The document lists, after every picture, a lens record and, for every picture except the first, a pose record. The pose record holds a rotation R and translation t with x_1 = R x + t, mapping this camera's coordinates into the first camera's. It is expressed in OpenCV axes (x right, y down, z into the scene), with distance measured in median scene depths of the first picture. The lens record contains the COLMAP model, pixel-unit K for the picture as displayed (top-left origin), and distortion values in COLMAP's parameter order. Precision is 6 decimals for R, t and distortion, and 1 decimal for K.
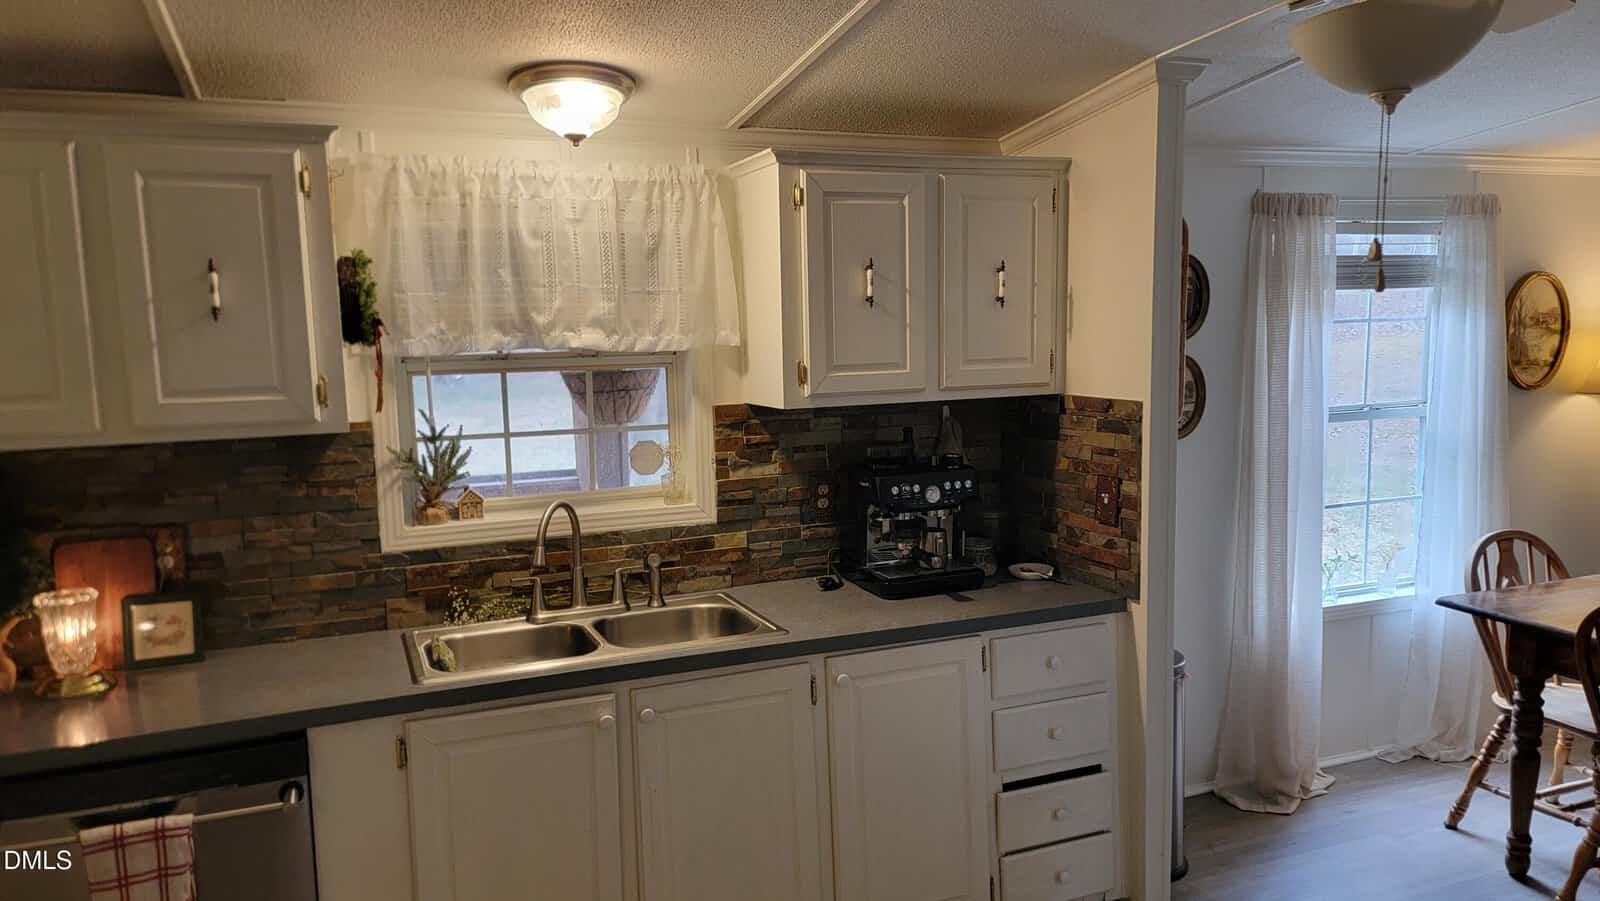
lens RADIAL K [[1126.9, 0, 807.1], [0, 1126.9, 466.2], [0, 0, 1]] dist [0.104269, -0.104860]
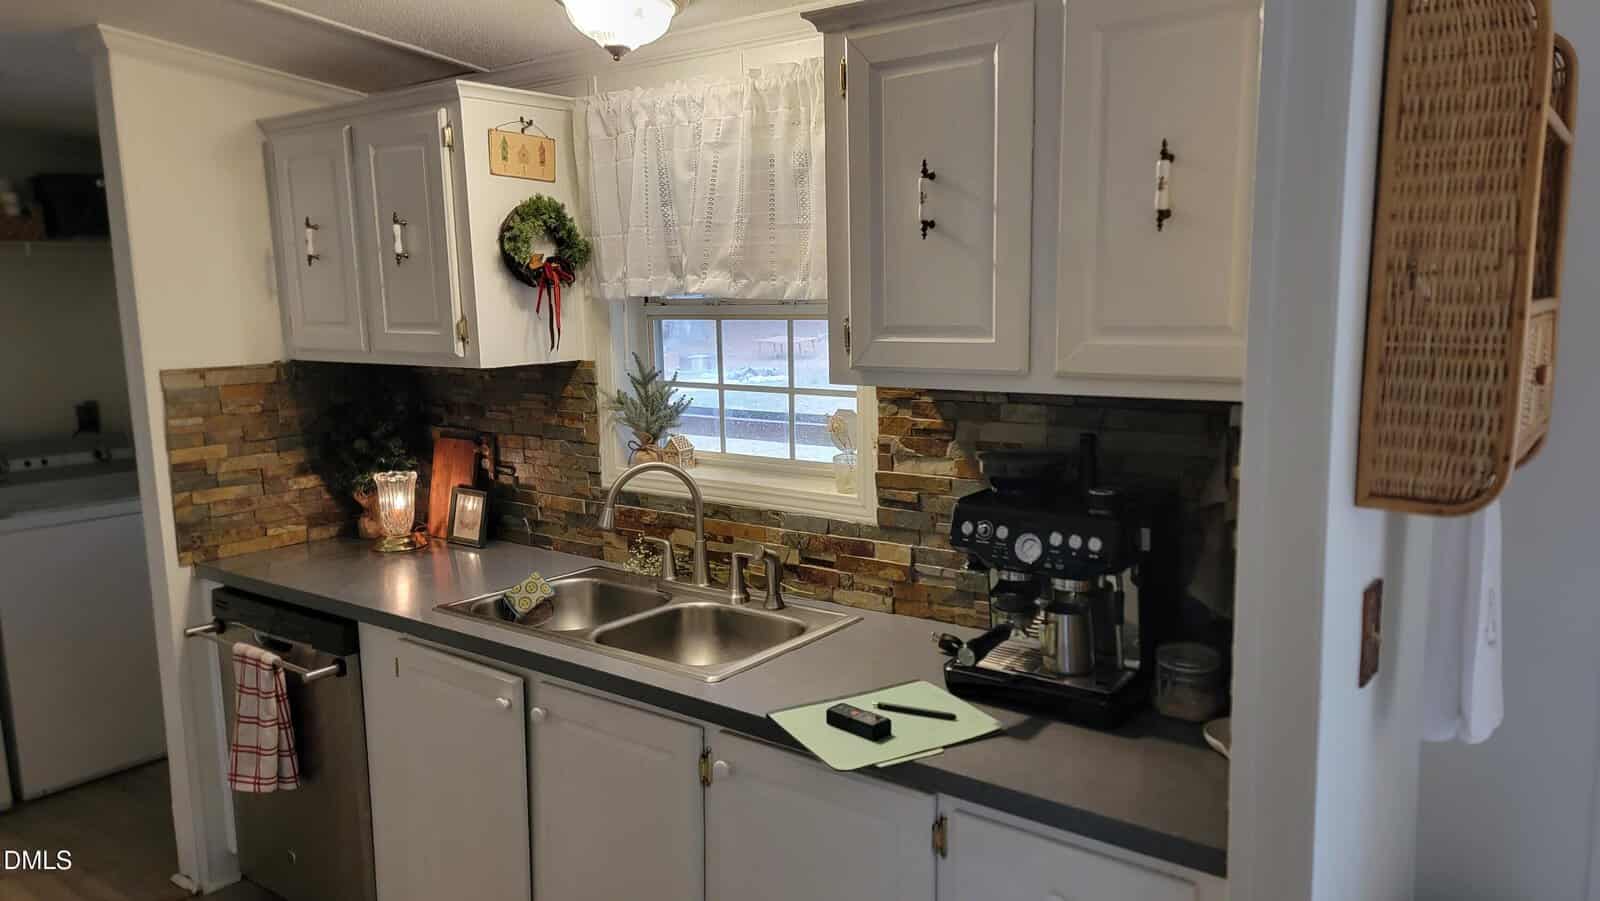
lens RADIAL K [[1111.7, 0, 812.5], [0, 1111.7, 458.1], [0, 0, 1]] dist [0.102391, -0.101238]
pose [[0.509338, 0.145129, -0.848241, 0.580526], [-0.098086, 0.989044, 0.110323, -0.081080], [0.854959, 0.027009, 0.517992, 0.621904]]
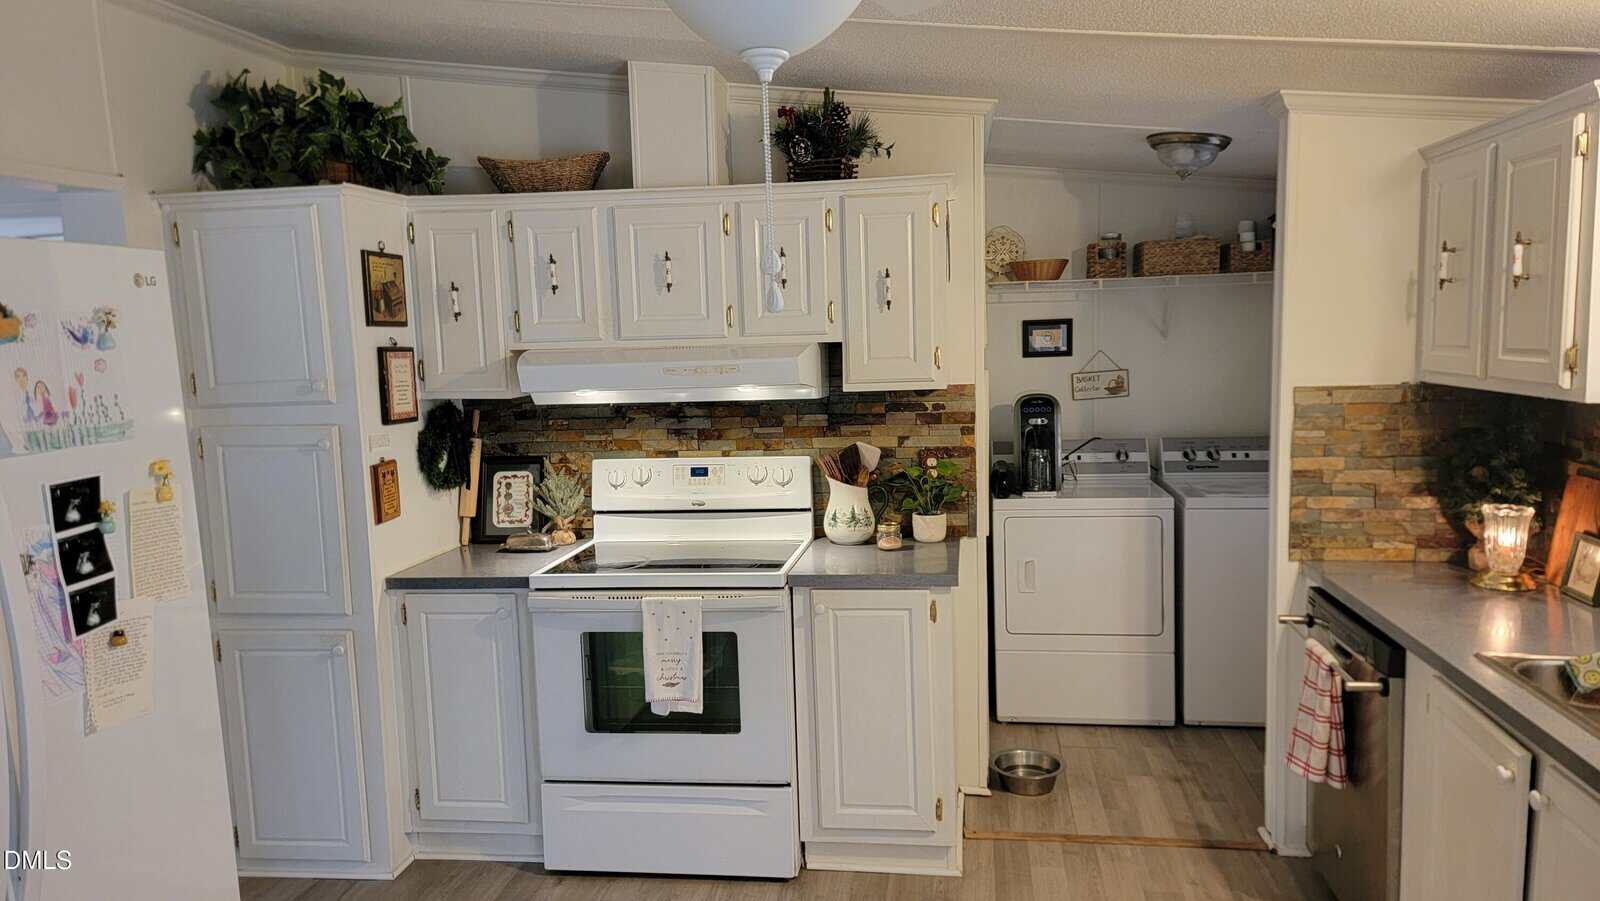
lens RADIAL K [[1104.3, 0, 830.2], [0, 1104.3, 466.2], [0, 0, 1]] dist [0.113940, -0.105631]
pose [[-0.496481, 0.150427, -0.854914, 0.628991], [-0.063339, 0.975967, 0.208511, -0.117360], [0.865733, 0.157672, -0.475021, 0.788706]]
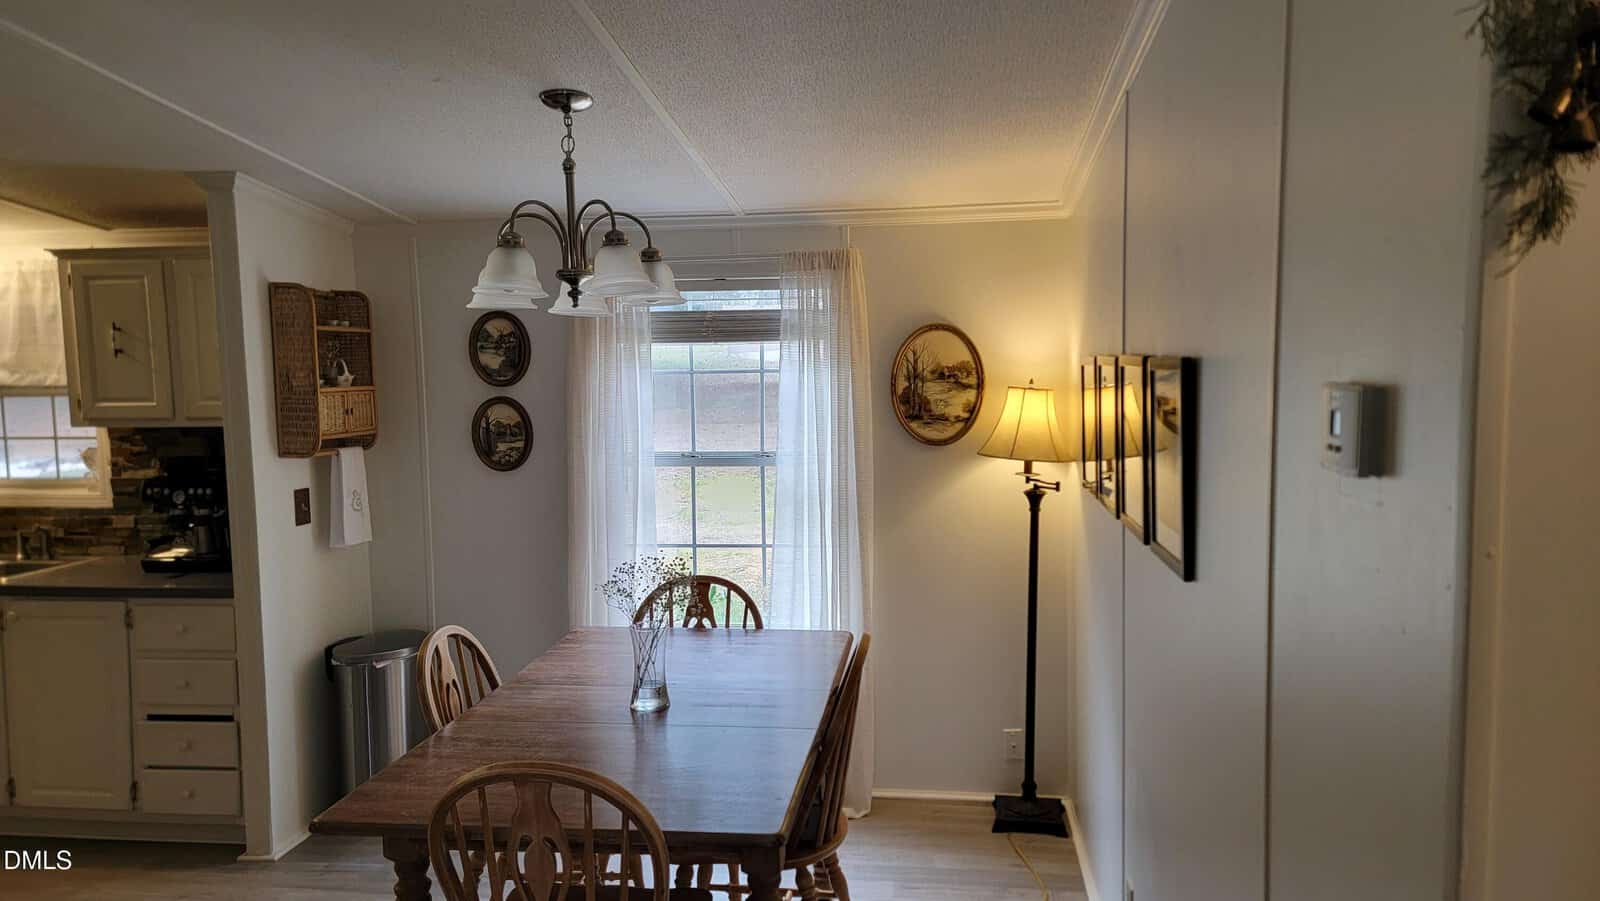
lens RADIAL K [[1105.2, 0, 803.6], [0, 1105.2, 460.5], [0, 0, 1]] dist [0.105011, -0.096266]
pose [[0.871675, 0.054731, -0.487018, 1.473890], [-0.064997, 0.997877, -0.004191, -0.063658], [0.485755, 0.035308, 0.873382, 0.201616]]
